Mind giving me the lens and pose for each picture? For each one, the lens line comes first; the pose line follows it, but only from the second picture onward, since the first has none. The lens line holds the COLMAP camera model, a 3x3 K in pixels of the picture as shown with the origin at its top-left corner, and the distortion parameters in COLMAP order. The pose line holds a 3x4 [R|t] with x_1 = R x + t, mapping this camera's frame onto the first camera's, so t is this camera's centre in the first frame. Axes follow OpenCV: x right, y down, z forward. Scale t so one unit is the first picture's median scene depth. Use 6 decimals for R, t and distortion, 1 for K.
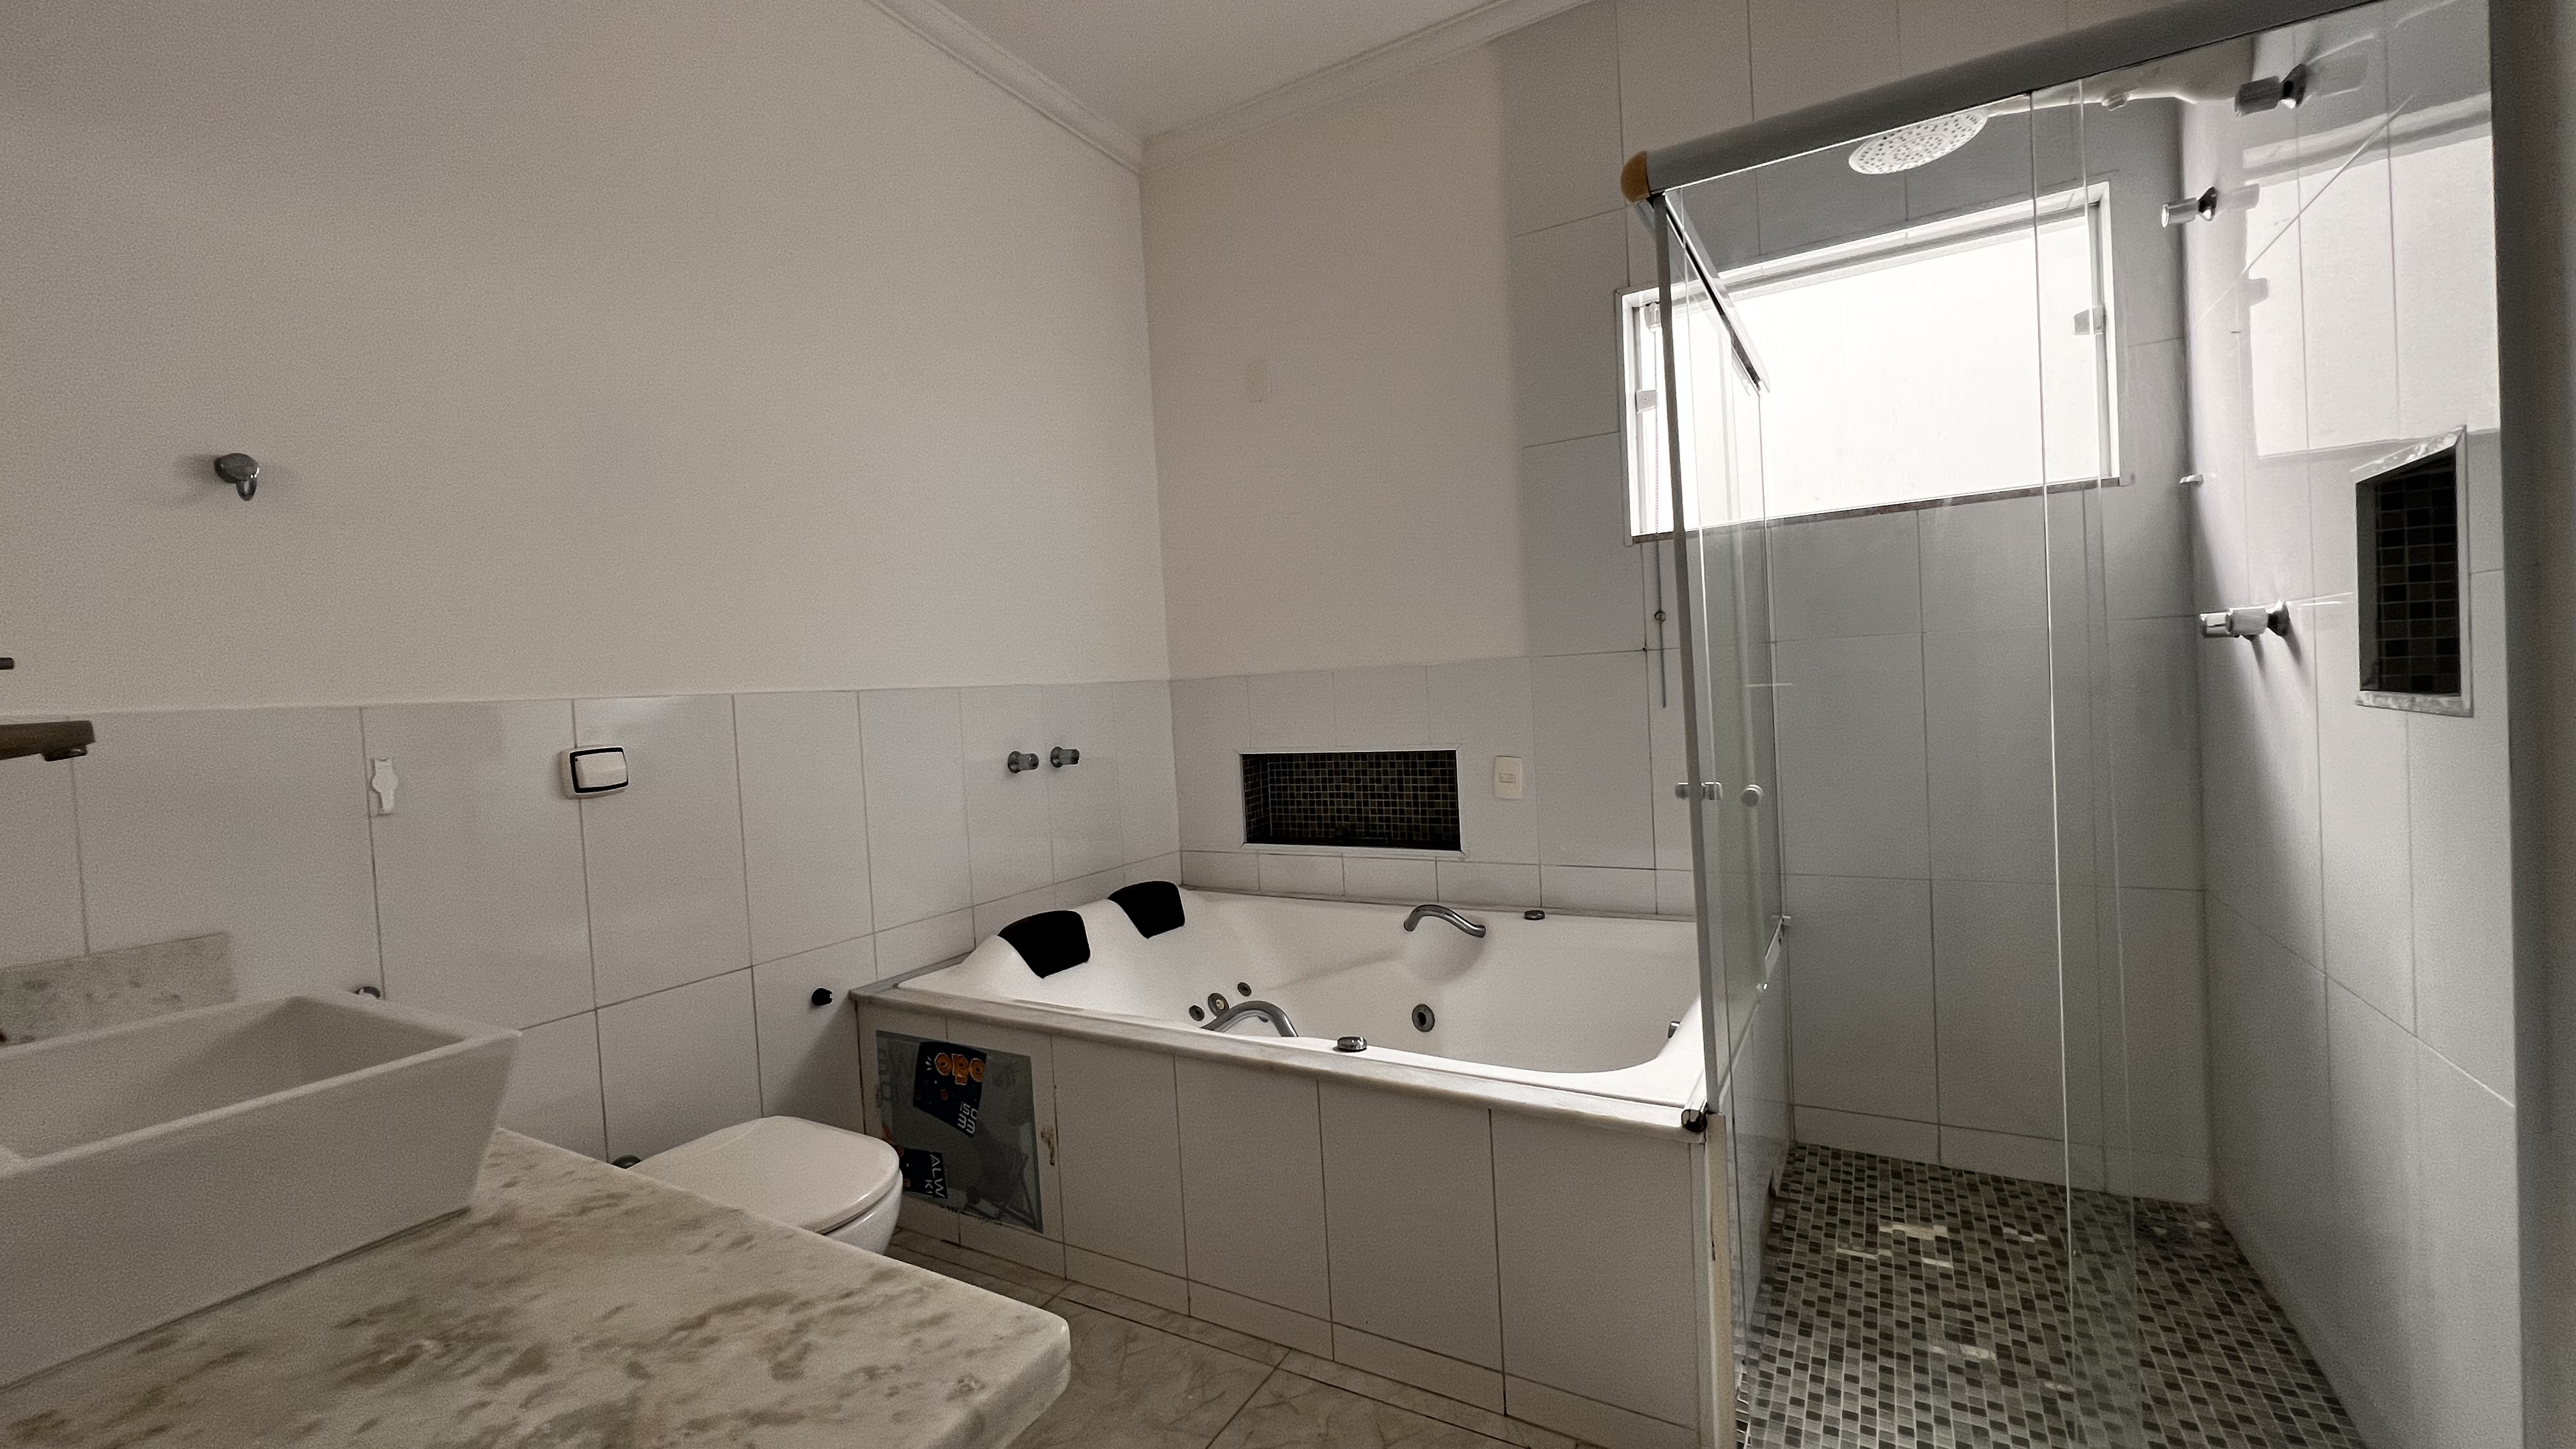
lens RADIAL K [[1028.8, 0, 1288.1], [0, 1028.8, 723.0], [0, 0, 1]] dist [-0.005531, 0.000790]
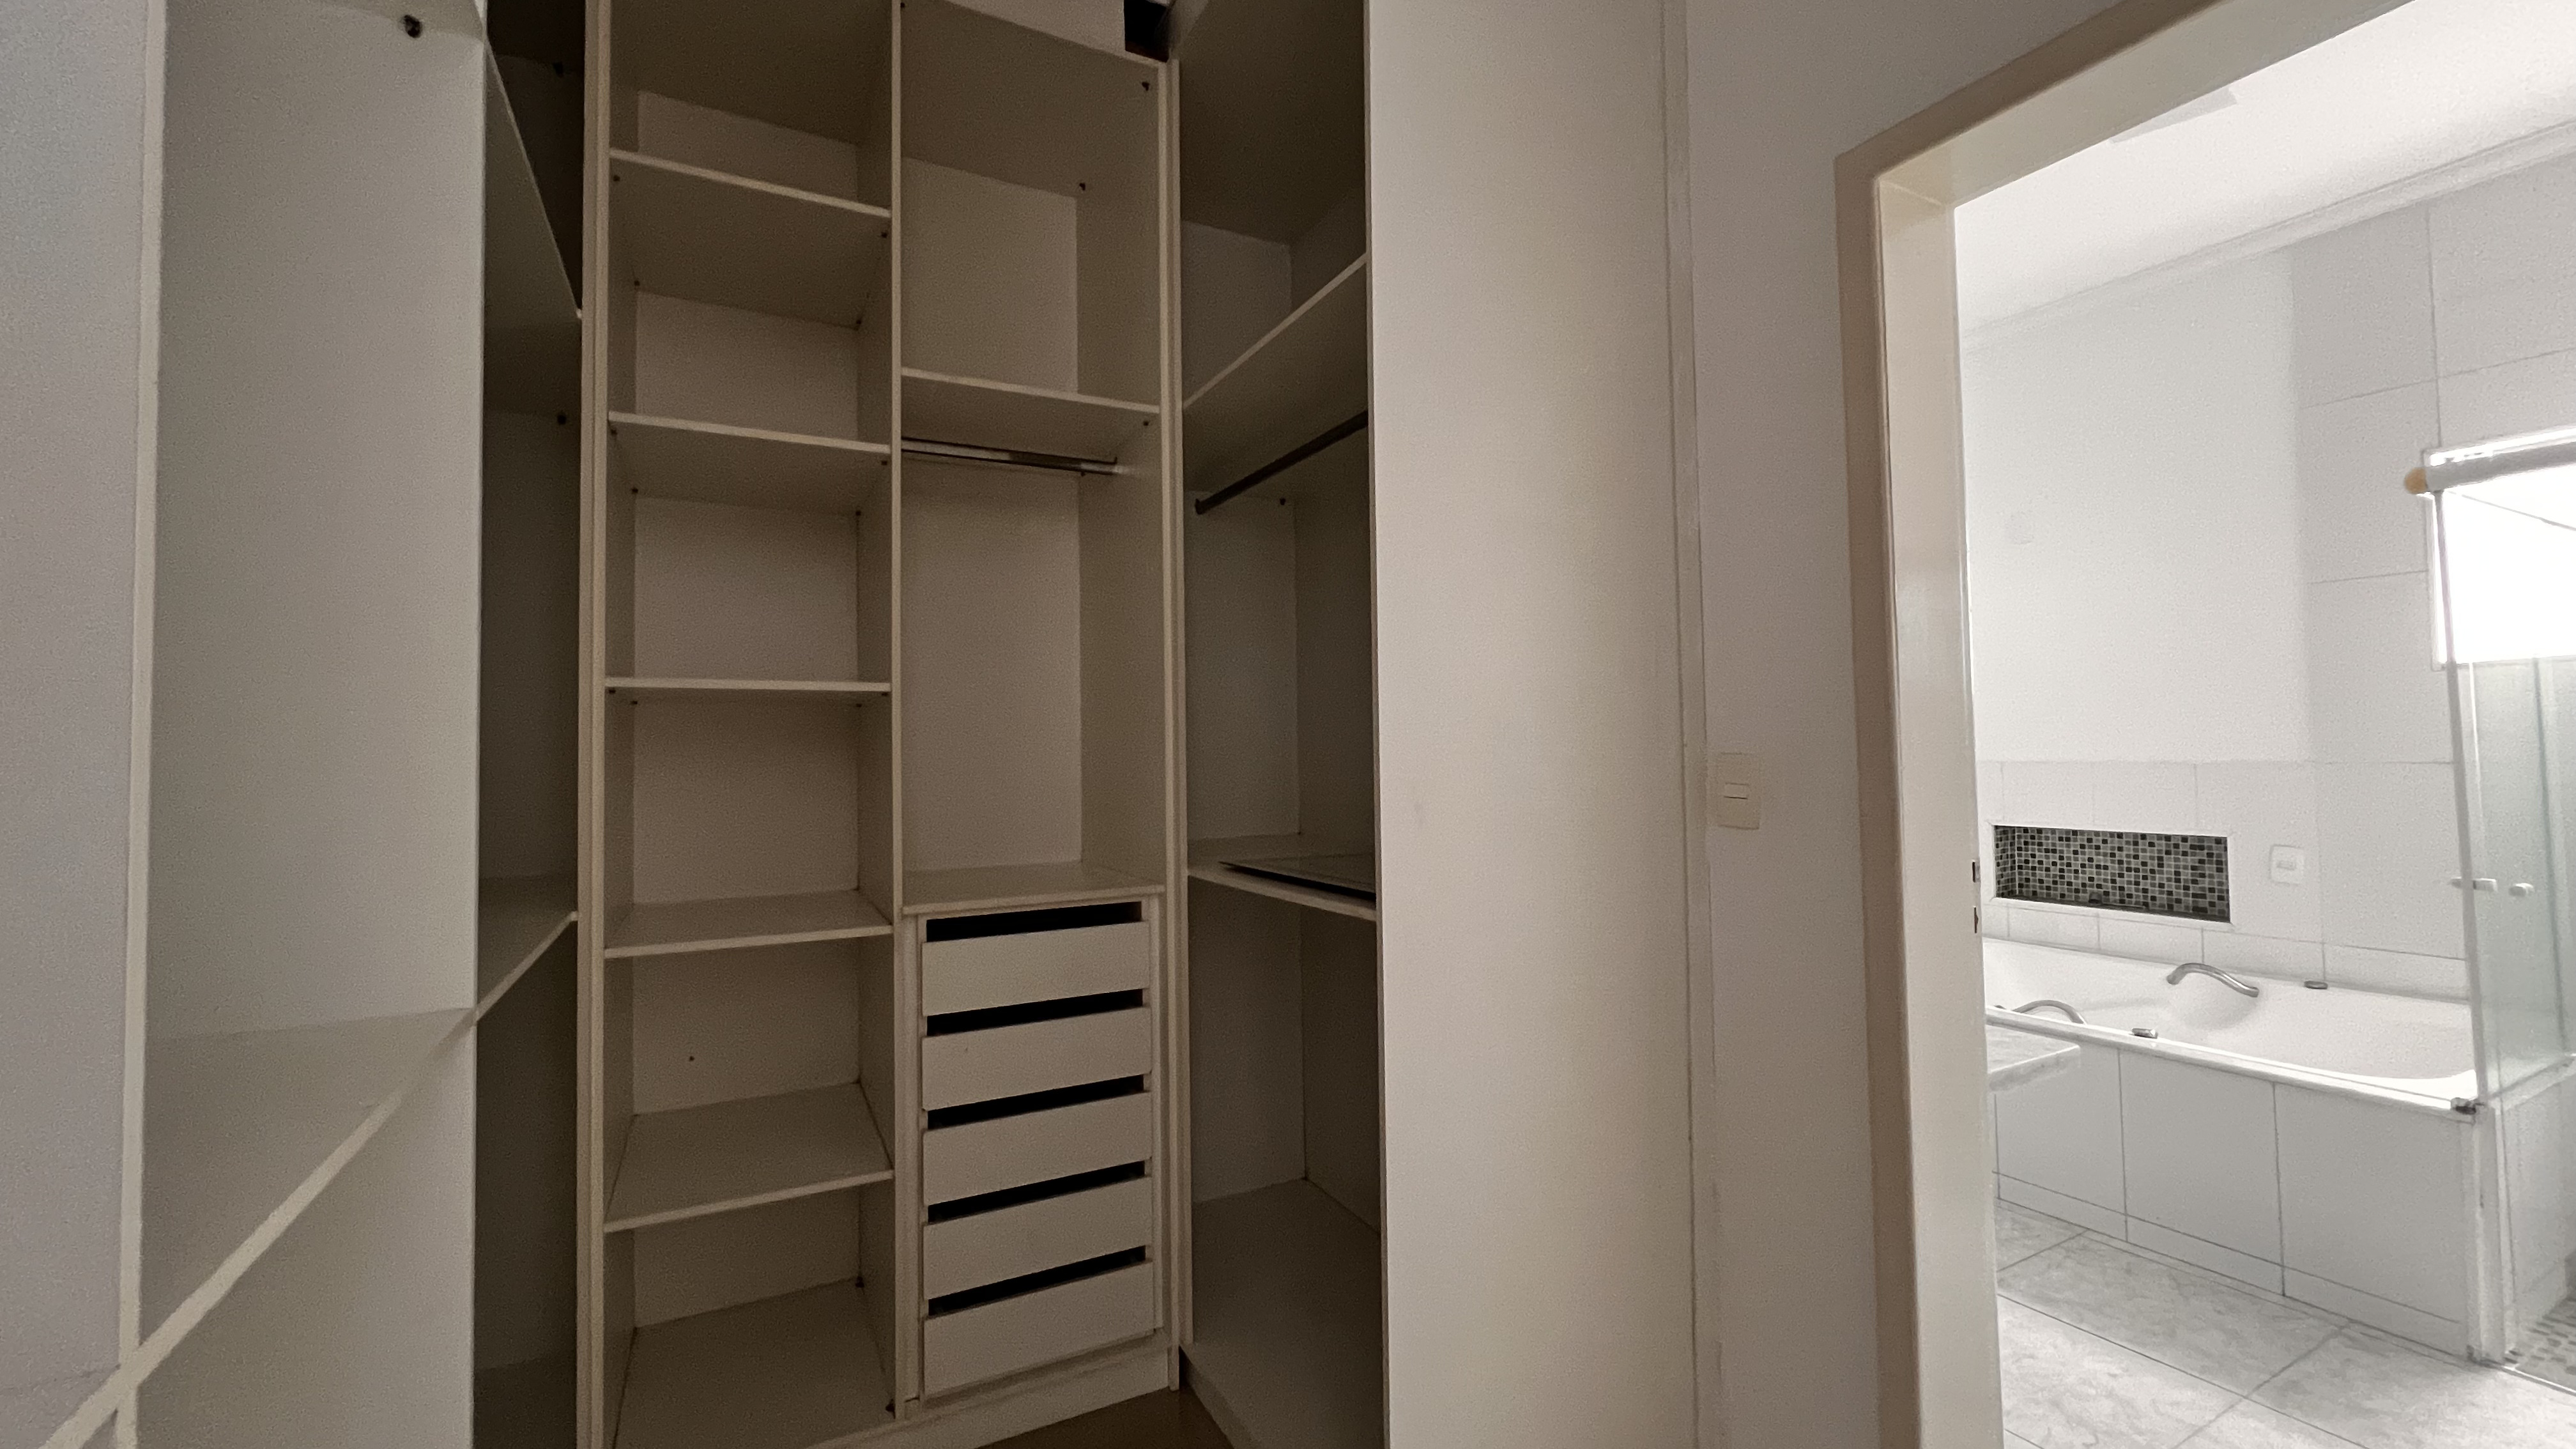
lens RADIAL K [[1028.8, 0, 1276.6], [0, 1028.8, 719.4], [0, 0, 1]] dist [-0.005531, 0.000790]
pose [[0.847135, 0.025653, -0.530758, -0.145534], [-0.047851, 0.998459, -0.028115, -0.024068], [0.529218, 0.049214, 0.847057, -0.600503]]
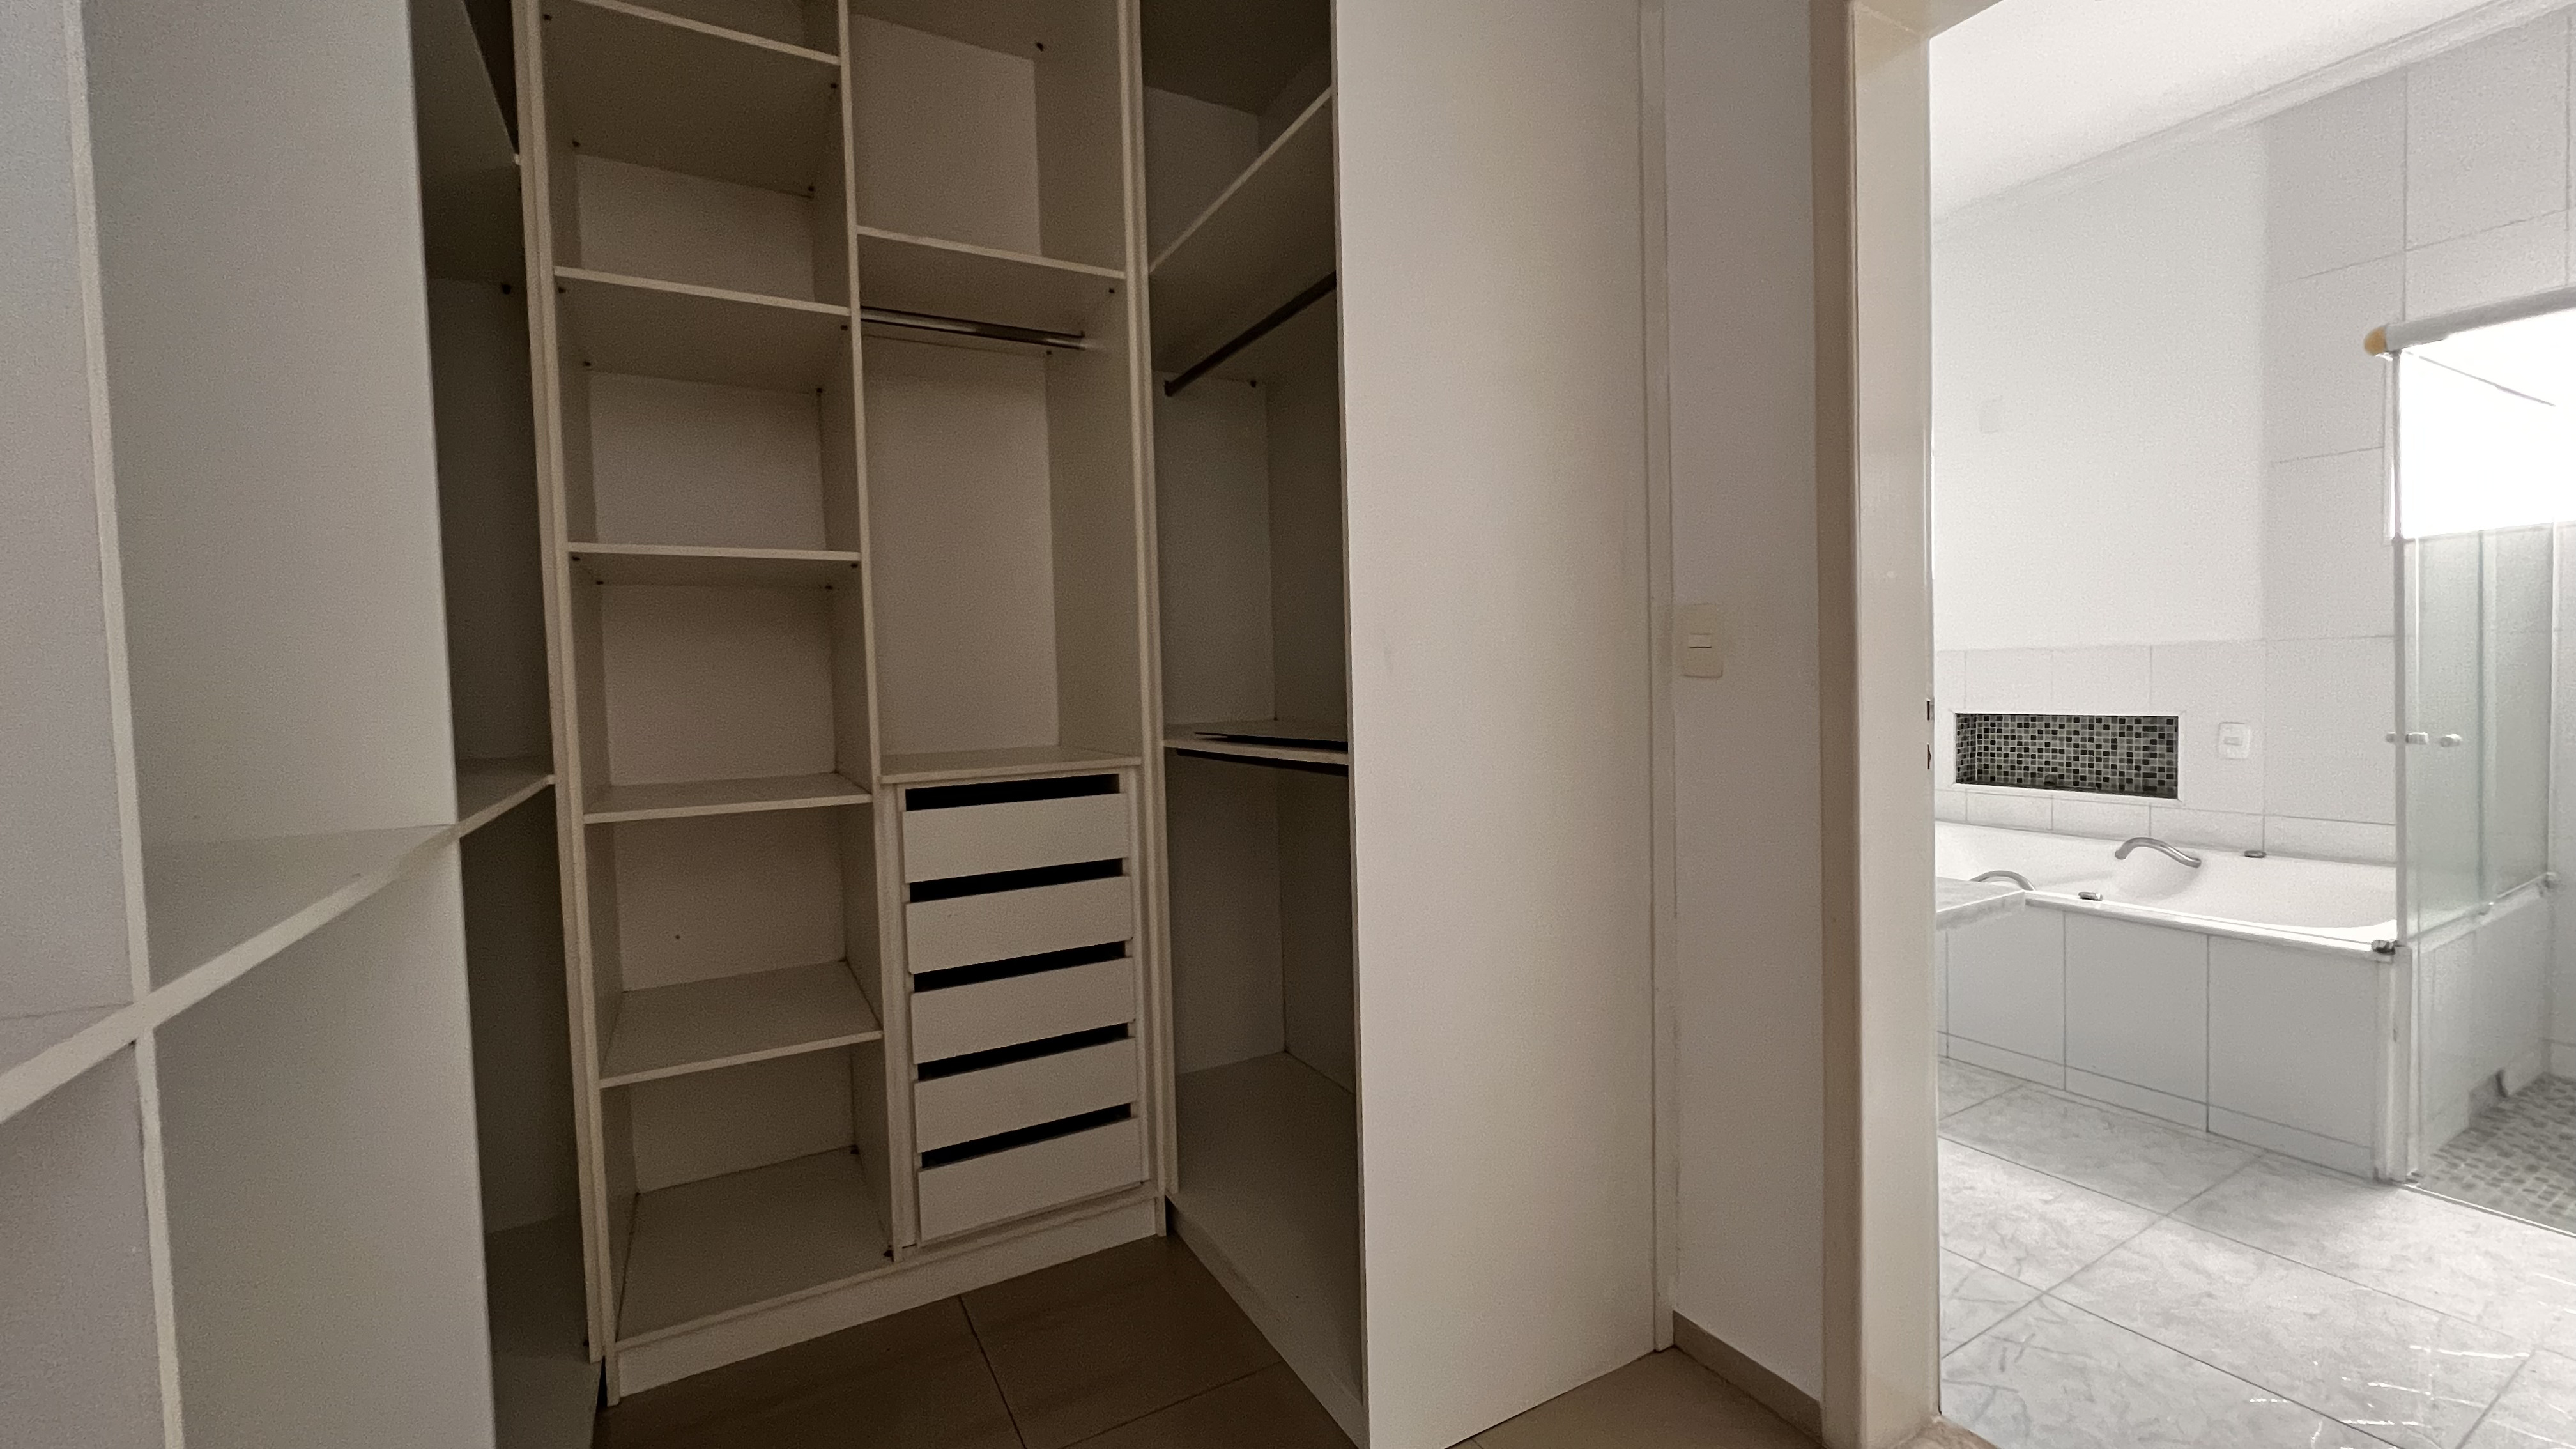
lens RADIAL K [[1028.8, 0, 1276.5], [0, 1028.8, 719.5], [0, 0, 1]] dist [-0.005531, 0.000790]
pose [[0.858707, 0.049991, -0.510022, -0.138419], [-0.033442, 0.998576, 0.041573, 0.016174], [0.511374, -0.018643, 0.859156, -0.602873]]
